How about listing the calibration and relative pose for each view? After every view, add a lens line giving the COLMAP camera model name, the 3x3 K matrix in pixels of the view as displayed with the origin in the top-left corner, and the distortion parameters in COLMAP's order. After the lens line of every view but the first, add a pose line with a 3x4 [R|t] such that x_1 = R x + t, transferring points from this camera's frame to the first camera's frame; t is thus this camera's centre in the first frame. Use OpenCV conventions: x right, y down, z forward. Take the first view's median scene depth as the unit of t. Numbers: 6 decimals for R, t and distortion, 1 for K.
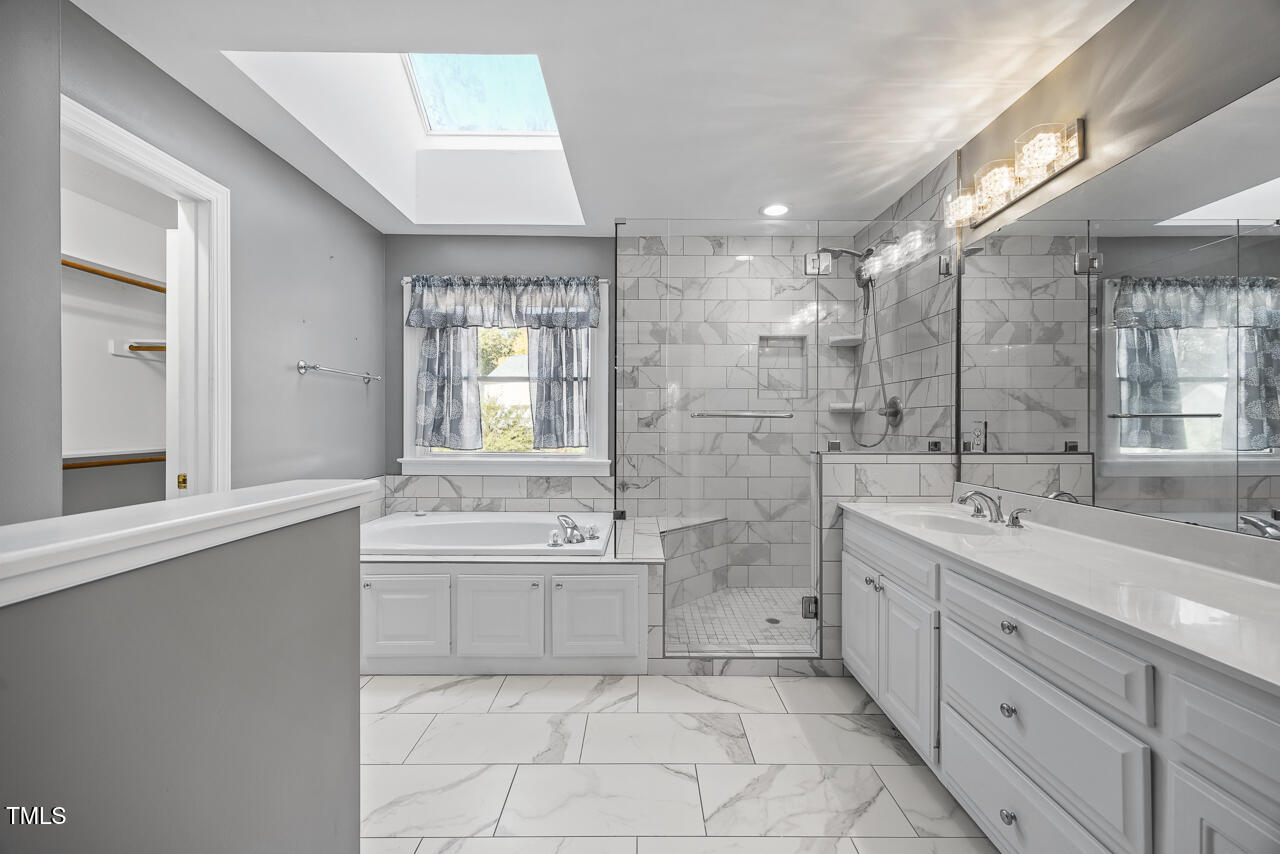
lens RADIAL K [[519.0, 0, 641.3], [0, 519.0, 425.9], [0, 0, 1]] dist [0.004475, -0.000074]
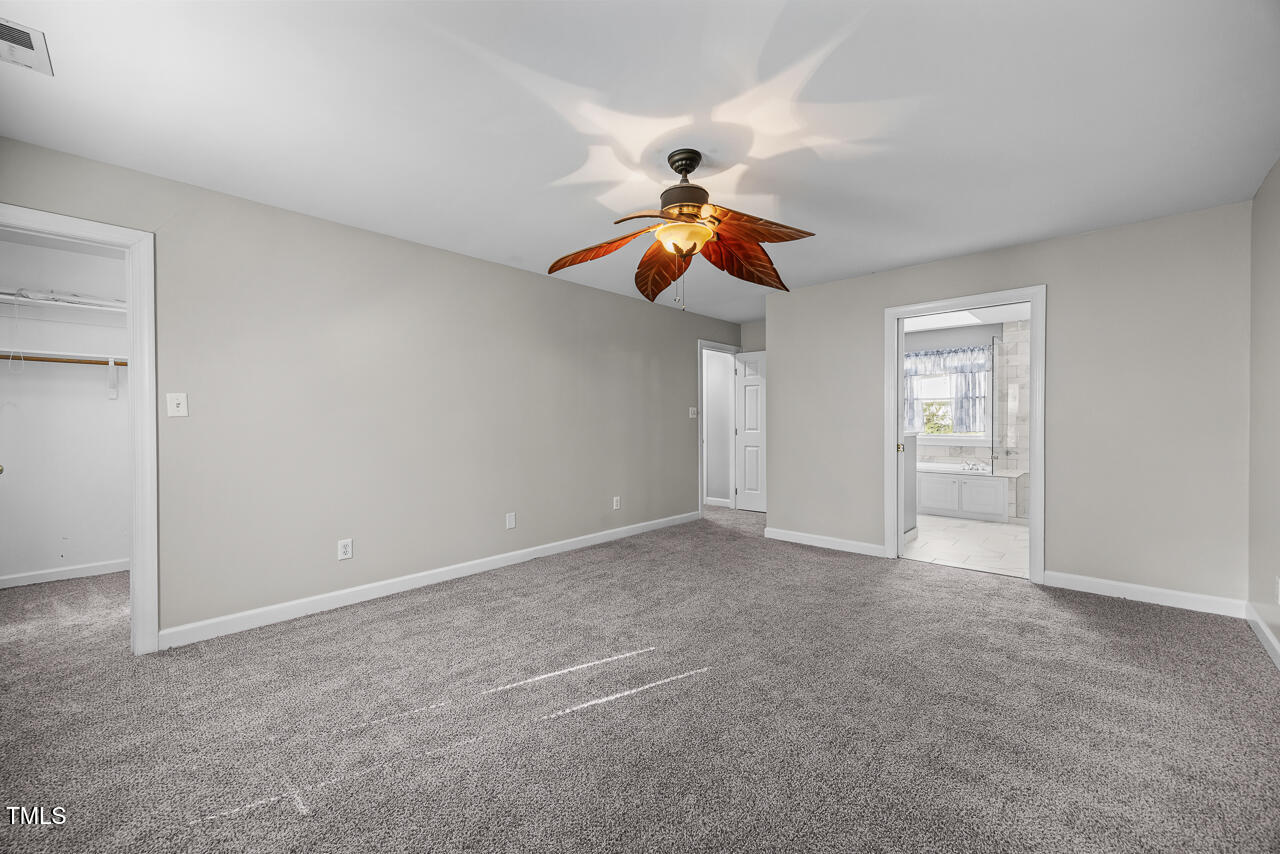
lens RADIAL K [[519.0, 0, 639.9], [0, 519.0, 426.1], [0, 0, 1]] dist [0.004475, -0.000074]
pose [[0.740634, 0.000184, -0.671909, 0.254639], [0.004376, 0.999977, 0.005098, 0.002704], [0.671895, -0.006716, 0.740616, -1.345600]]
